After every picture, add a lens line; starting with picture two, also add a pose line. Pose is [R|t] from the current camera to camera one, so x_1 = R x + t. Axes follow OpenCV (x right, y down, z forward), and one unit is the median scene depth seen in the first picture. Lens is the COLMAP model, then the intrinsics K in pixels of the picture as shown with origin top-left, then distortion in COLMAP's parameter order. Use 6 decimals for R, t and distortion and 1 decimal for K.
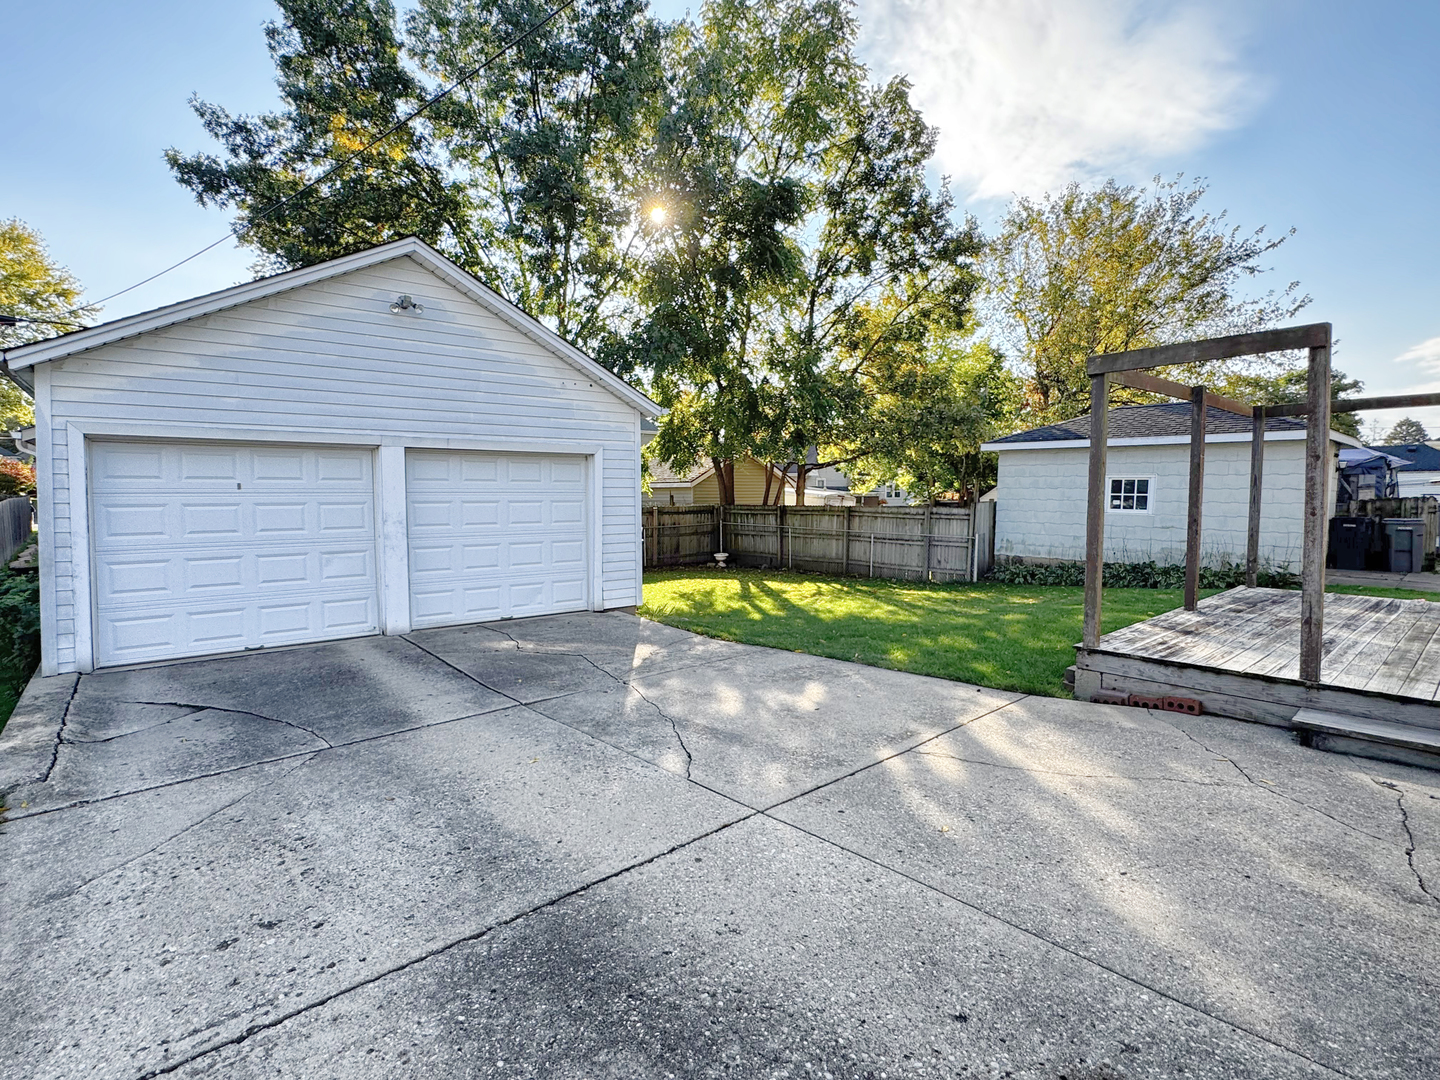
lens RADIAL K [[733.7, 0, 720.0], [0, 733.7, 540.0], [0, 0, 1]] dist [0.000327, -0.000071]
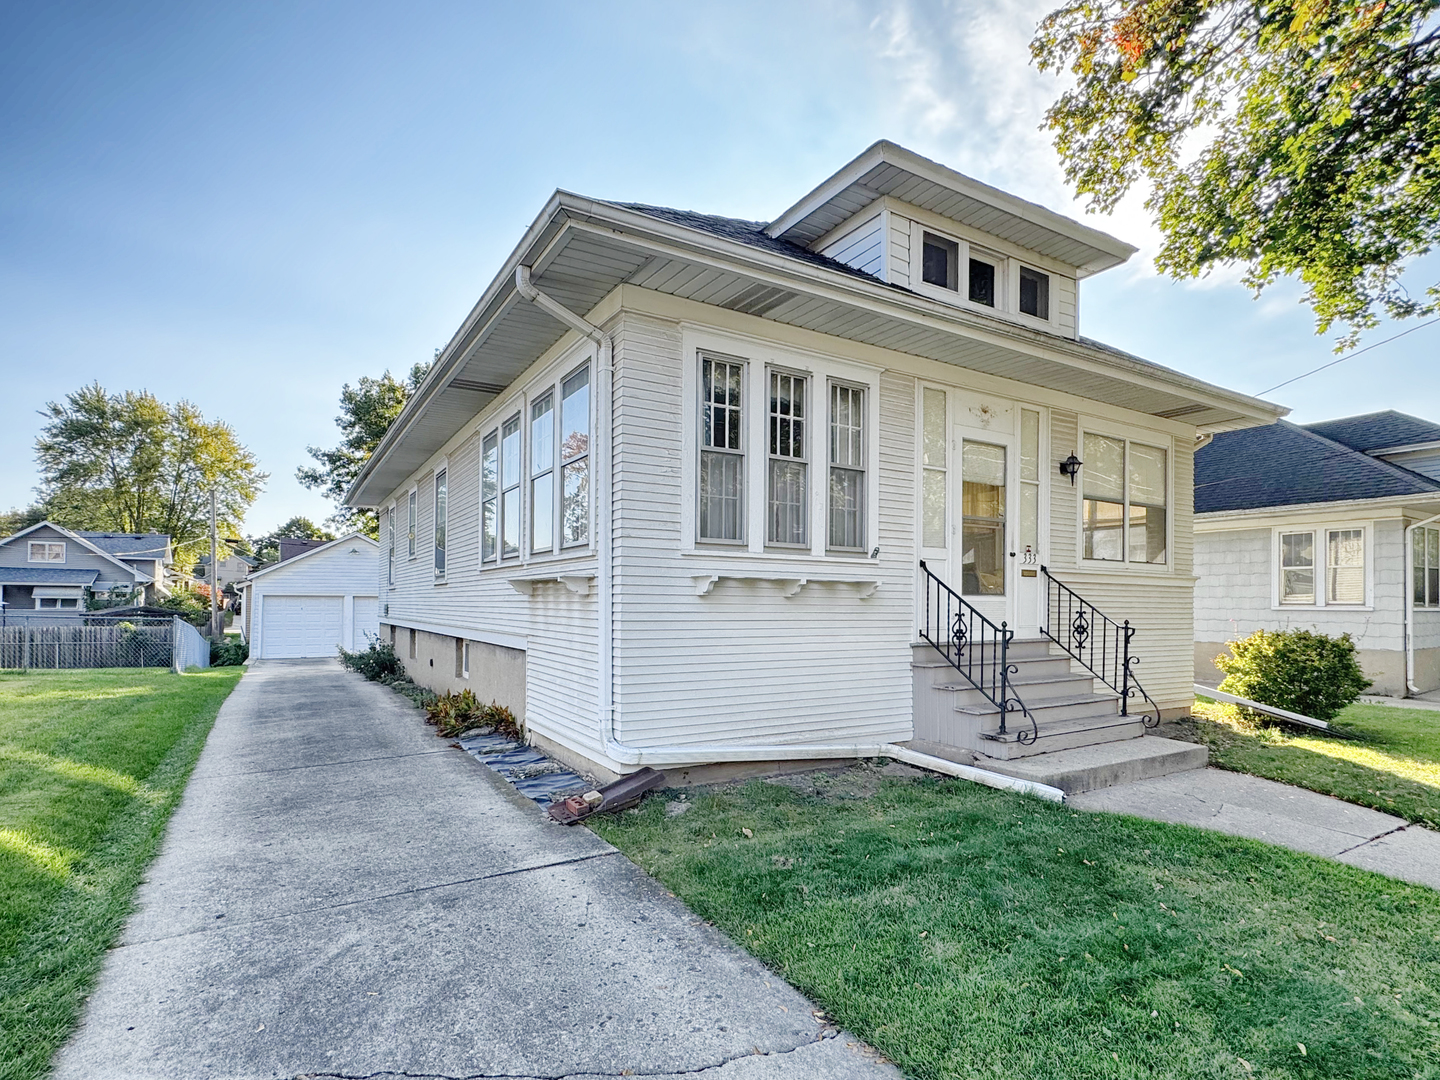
lens RADIAL K [[733.7, 0, 720.0], [0, 733.7, 540.0], [0, 0, 1]] dist [0.000327, -0.000071]
pose [[0.989993, -0.035109, -0.136676, 1.354762], [0.016431, 0.990646, -0.135465, 0.076162], [0.140153, 0.131864, 0.981310, -1.638668]]
